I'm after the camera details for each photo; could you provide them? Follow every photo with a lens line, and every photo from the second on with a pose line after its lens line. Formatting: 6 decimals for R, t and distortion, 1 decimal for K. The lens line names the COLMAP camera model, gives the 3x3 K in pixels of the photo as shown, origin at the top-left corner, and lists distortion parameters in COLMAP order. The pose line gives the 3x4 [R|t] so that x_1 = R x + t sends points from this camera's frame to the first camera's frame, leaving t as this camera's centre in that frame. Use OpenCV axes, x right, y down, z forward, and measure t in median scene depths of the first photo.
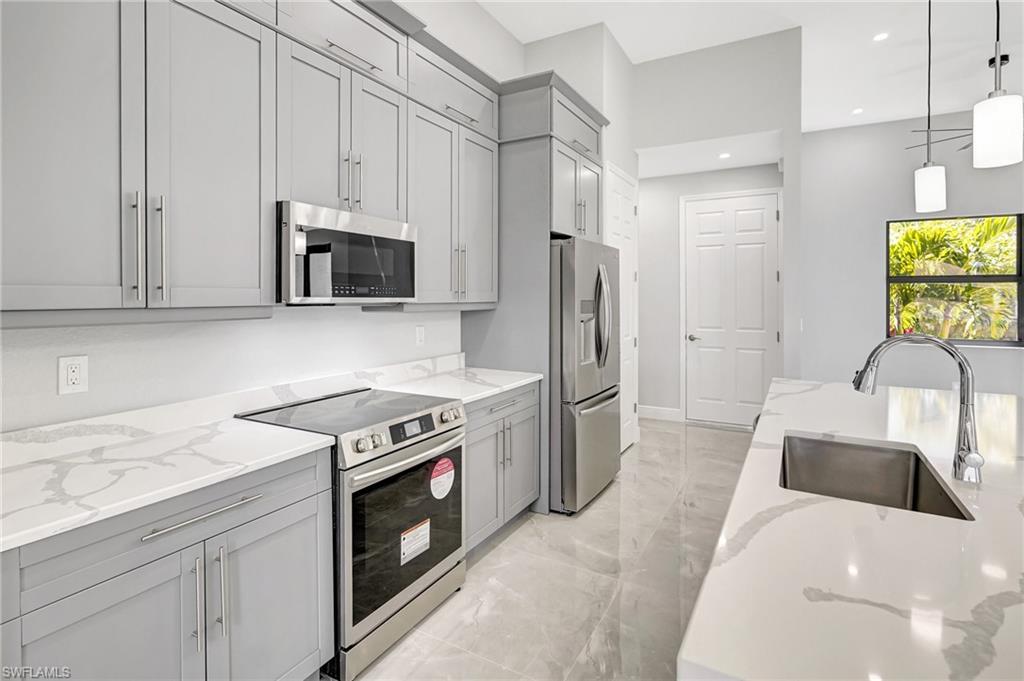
lens RADIAL K [[507.2, 0, 505.4], [0, 507.2, 302.6], [0, 0, 1]] dist [-0.004265, 0.003531]
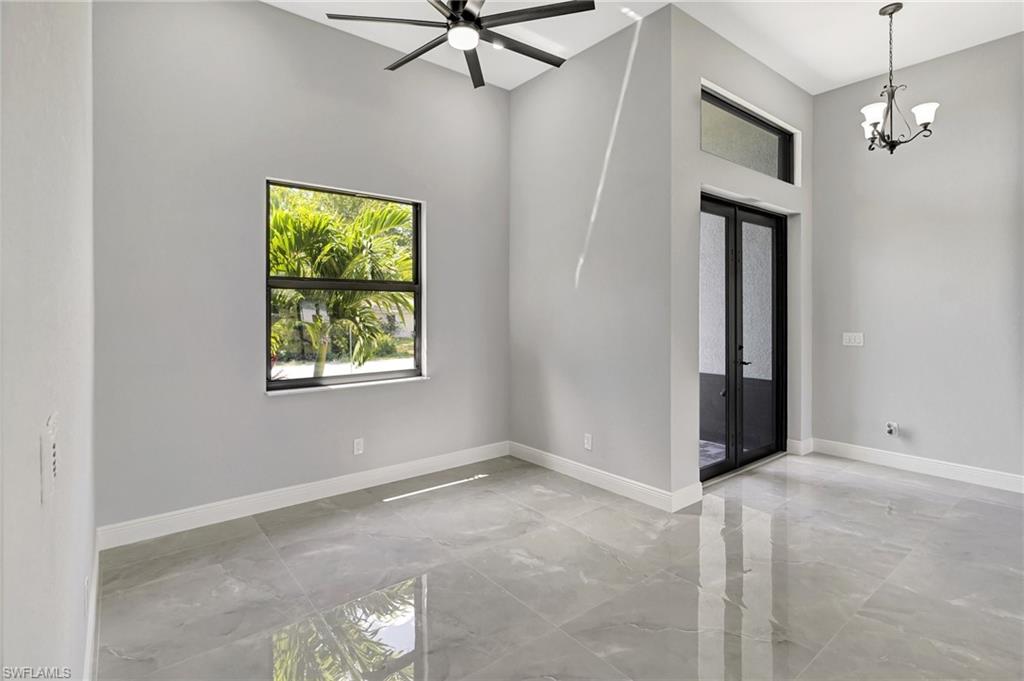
lens RADIAL K [[507.2, 0, 513.1], [0, 507.2, 313.7], [0, 0, 1]] dist [-0.004265, 0.003531]
pose [[0.370822, -0.010860, 0.928640, 0.335385], [0.014088, 0.999882, 0.006068, -0.009406], [-0.928597, 0.010833, 0.370931, 0.550338]]
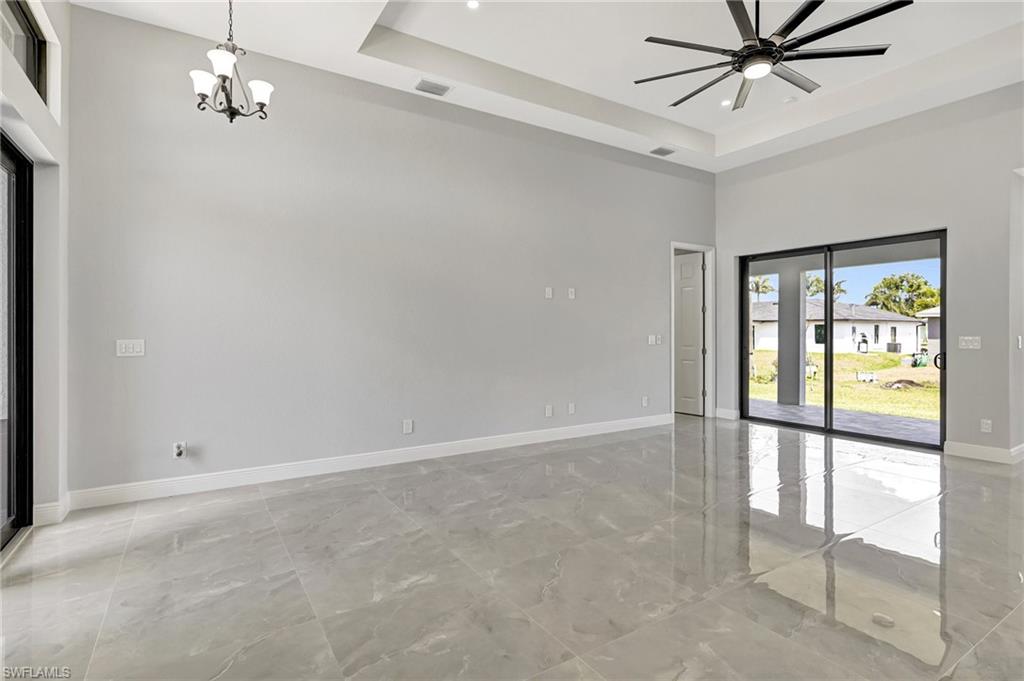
lens RADIAL K [[507.2, 0, 506.5], [0, 507.2, 334.7], [0, 0, 1]] dist [-0.004265, 0.003531]
pose [[-0.878871, -0.008209, 0.476989, 0.568499], [0.004131, 0.999684, 0.024816, 0.013021], [-0.477041, 0.023780, -0.878559, 0.674336]]
